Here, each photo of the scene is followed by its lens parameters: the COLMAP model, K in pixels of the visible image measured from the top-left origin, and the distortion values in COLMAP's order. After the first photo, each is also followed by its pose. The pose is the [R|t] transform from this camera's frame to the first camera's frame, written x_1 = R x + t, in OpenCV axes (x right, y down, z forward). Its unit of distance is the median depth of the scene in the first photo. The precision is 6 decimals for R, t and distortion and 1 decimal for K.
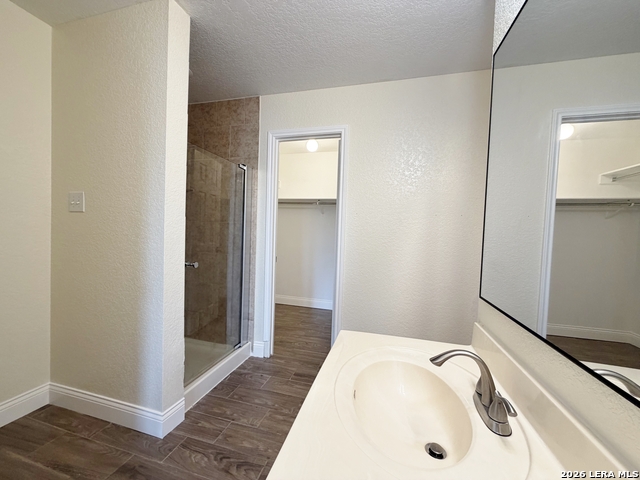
lens RADIAL K [[255.8, 0, 317.5], [0, 255.8, 241.4], [0, 0, 1]] dist [0.000384, 0.000217]
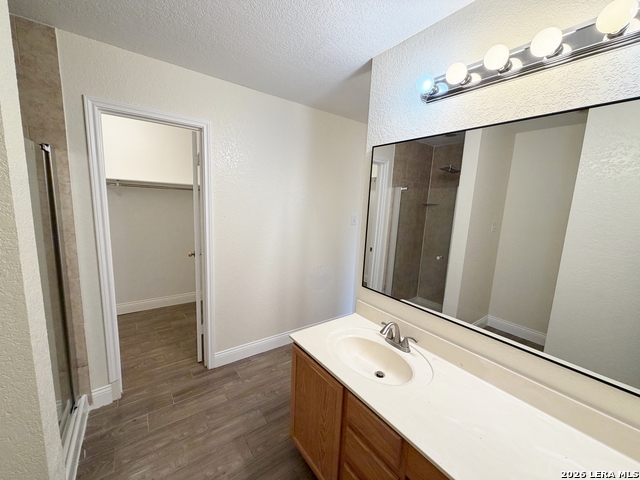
lens RADIAL K [[255.8, 0, 317.8], [0, 255.8, 241.2], [0, 0, 1]] dist [0.000384, 0.000217]
pose [[0.622089, -0.128599, 0.772314, -0.373777], [0.005565, 0.987120, 0.159884, -0.156991], [-0.782927, -0.095164, 0.614792, 0.078689]]
